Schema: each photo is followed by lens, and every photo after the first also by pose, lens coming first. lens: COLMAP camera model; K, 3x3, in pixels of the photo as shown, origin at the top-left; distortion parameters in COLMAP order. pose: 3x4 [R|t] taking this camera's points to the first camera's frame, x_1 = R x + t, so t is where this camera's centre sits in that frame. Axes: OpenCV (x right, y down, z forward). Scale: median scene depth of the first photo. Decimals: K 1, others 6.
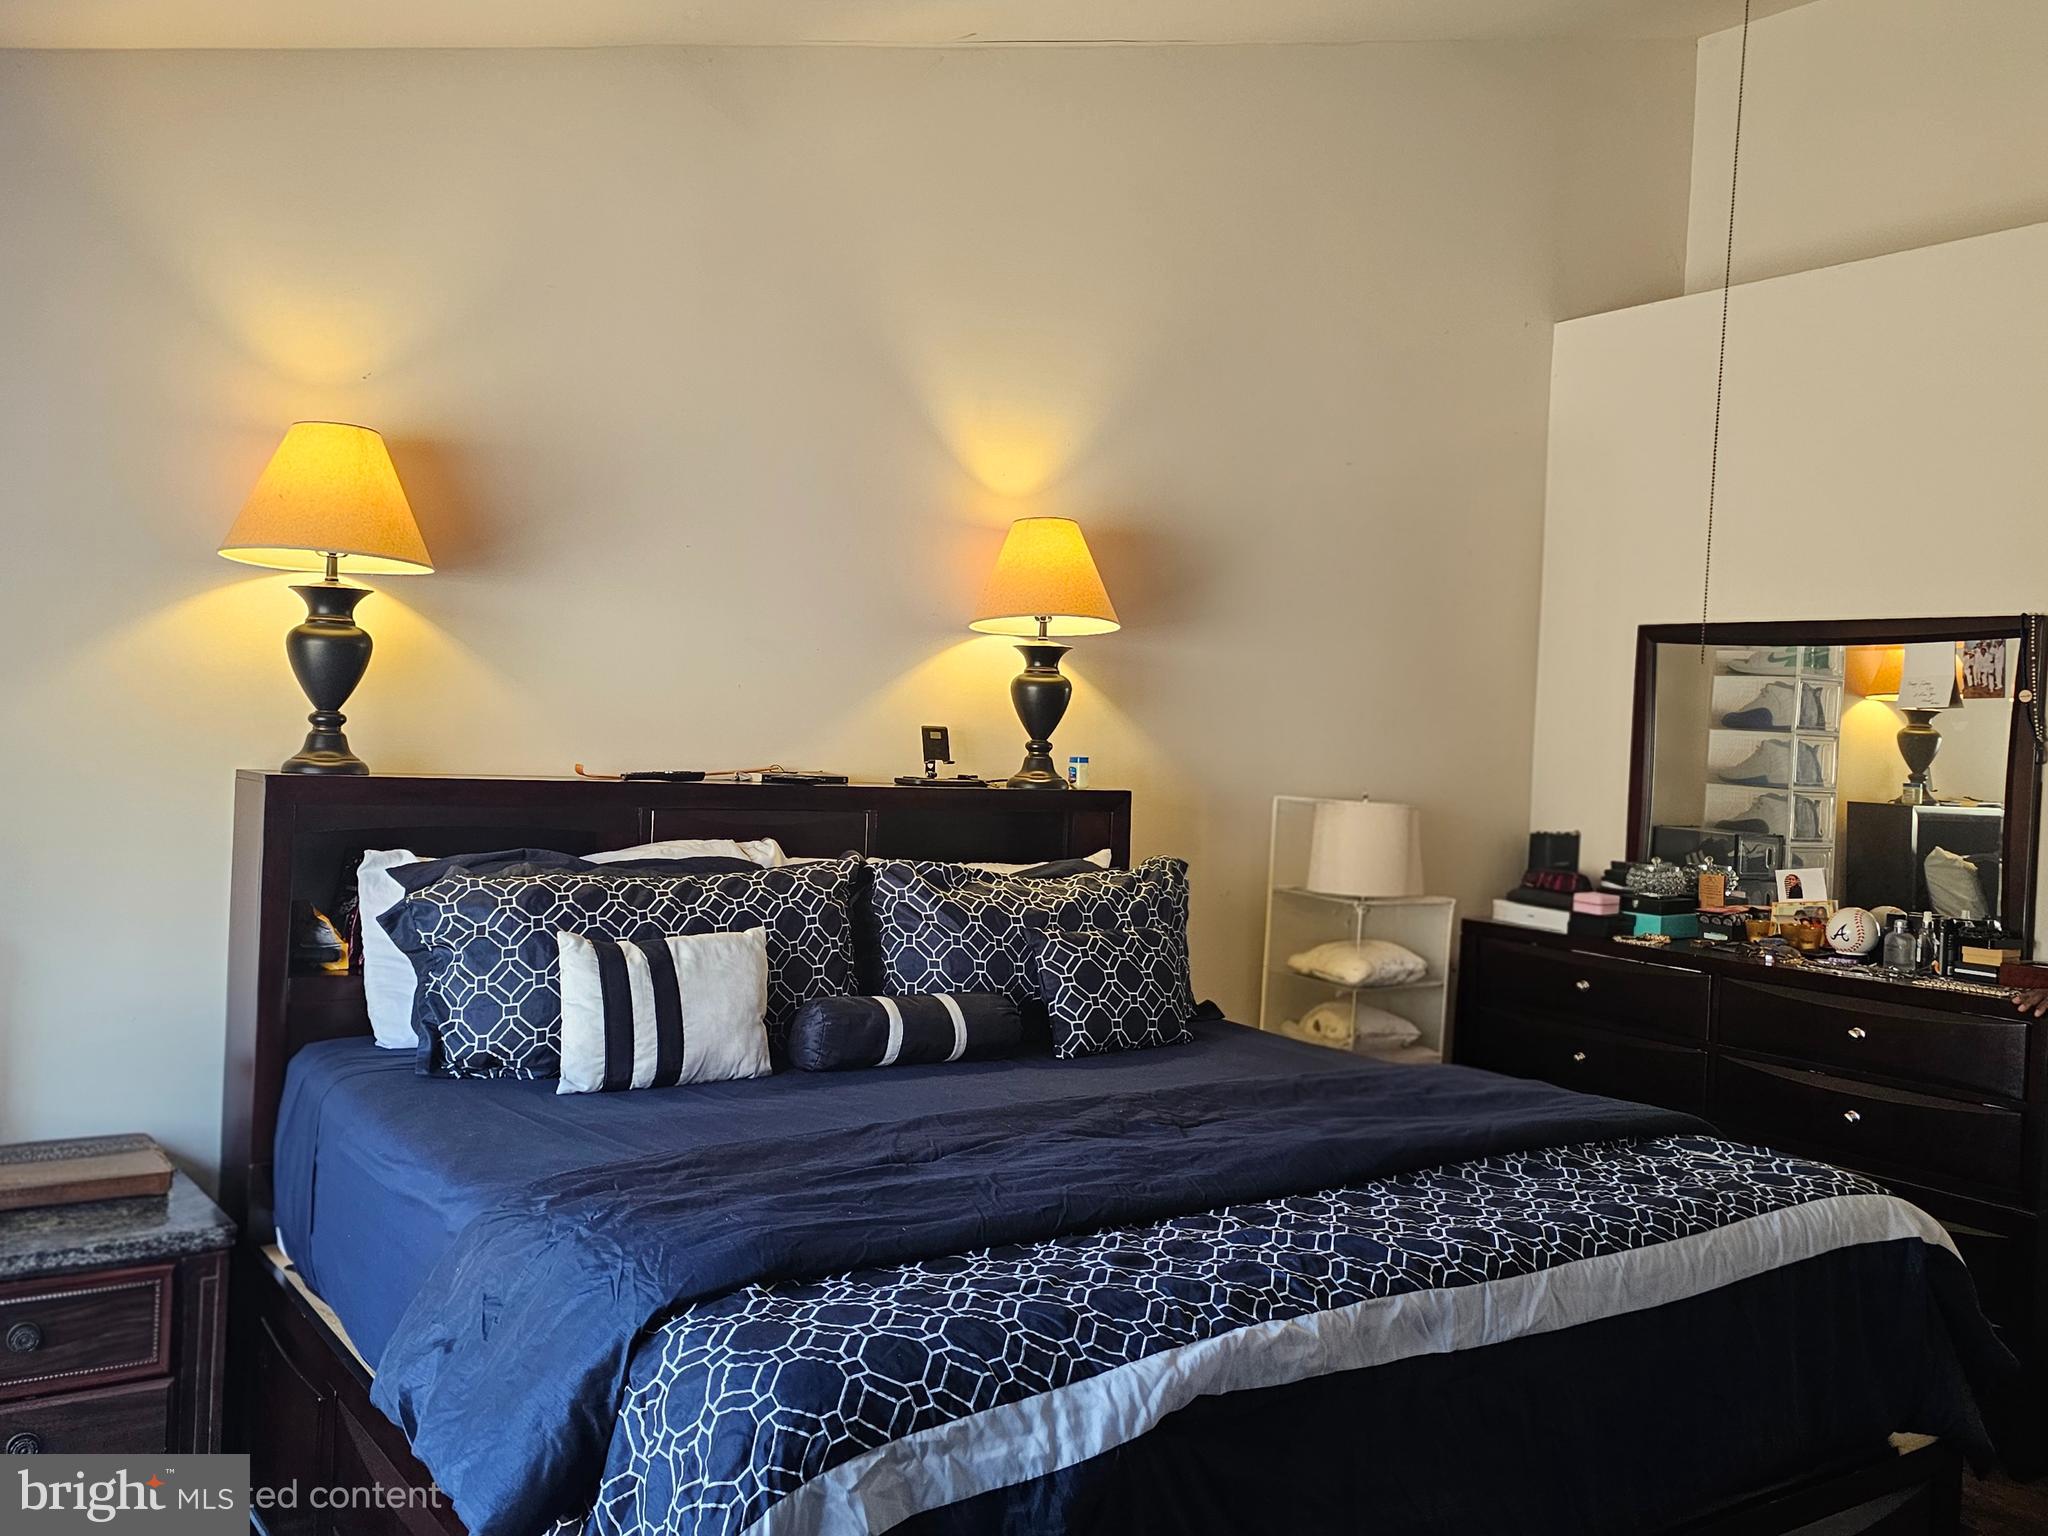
lens RADIAL K [[1784.7, 0, 1040.9], [0, 1784.7, 730.9], [0, 0, 1]] dist [0.099108, -0.104963]
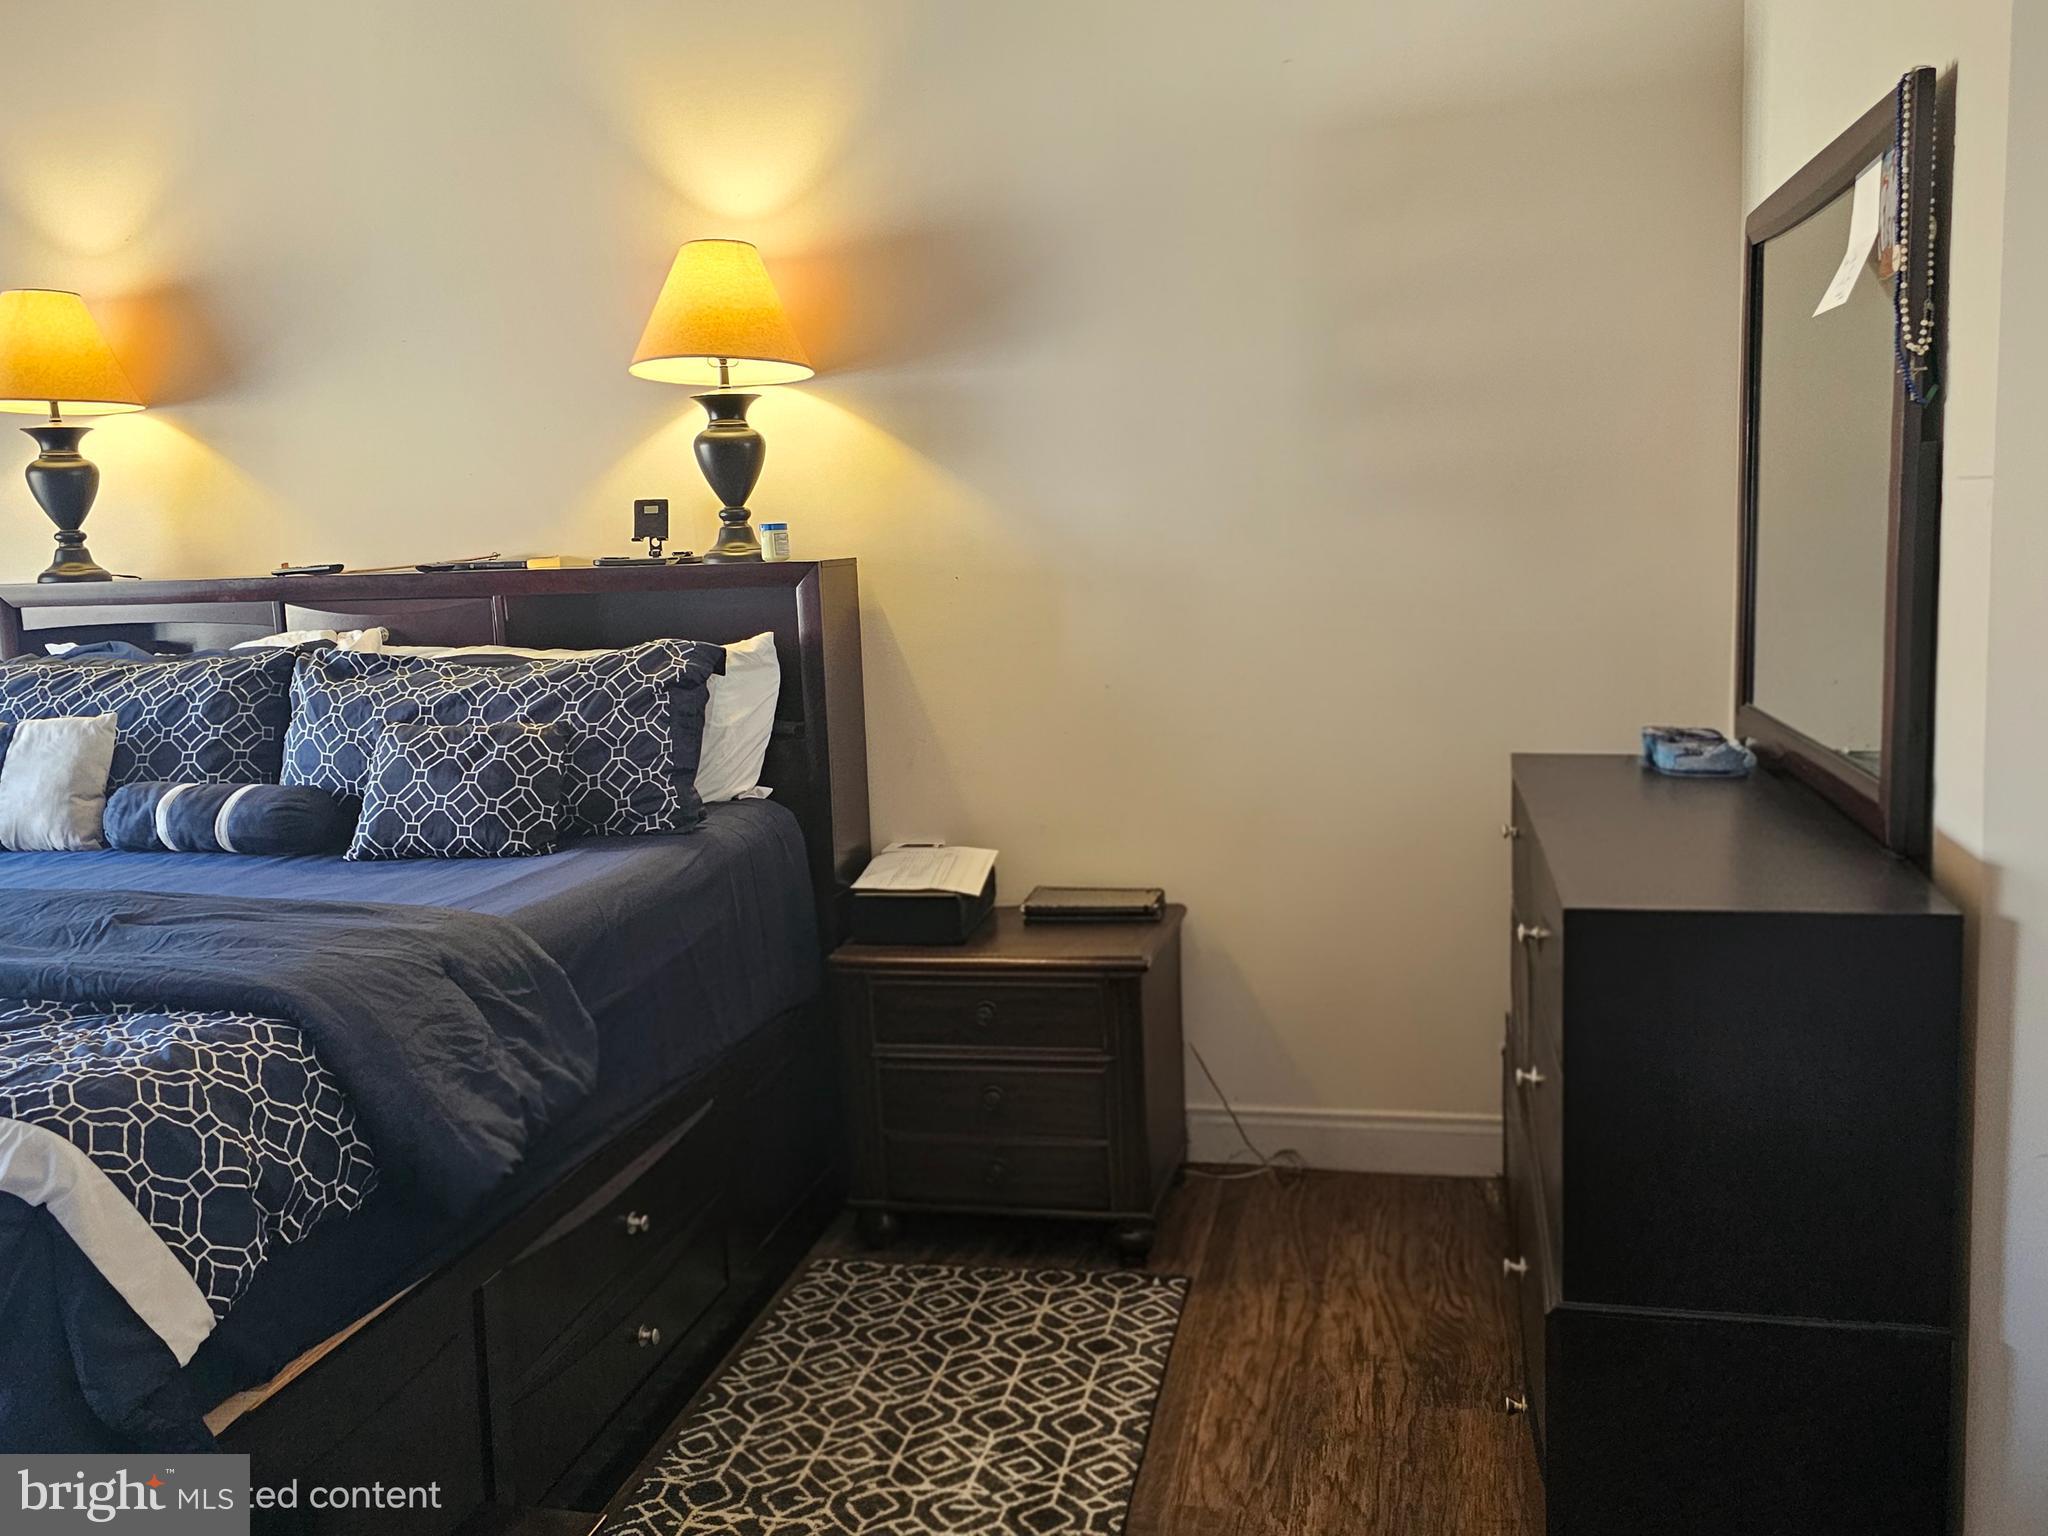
lens RADIAL K [[1784.7, 0, 1007.9], [0, 1784.7, 759.8], [0, 0, 1]] dist [0.099108, -0.104963]
pose [[0.651759, 0.042625, -0.757227, 0.783729], [0.070794, 0.990641, 0.116698, 0.036152], [0.755115, -0.129667, 0.642642, 0.536221]]
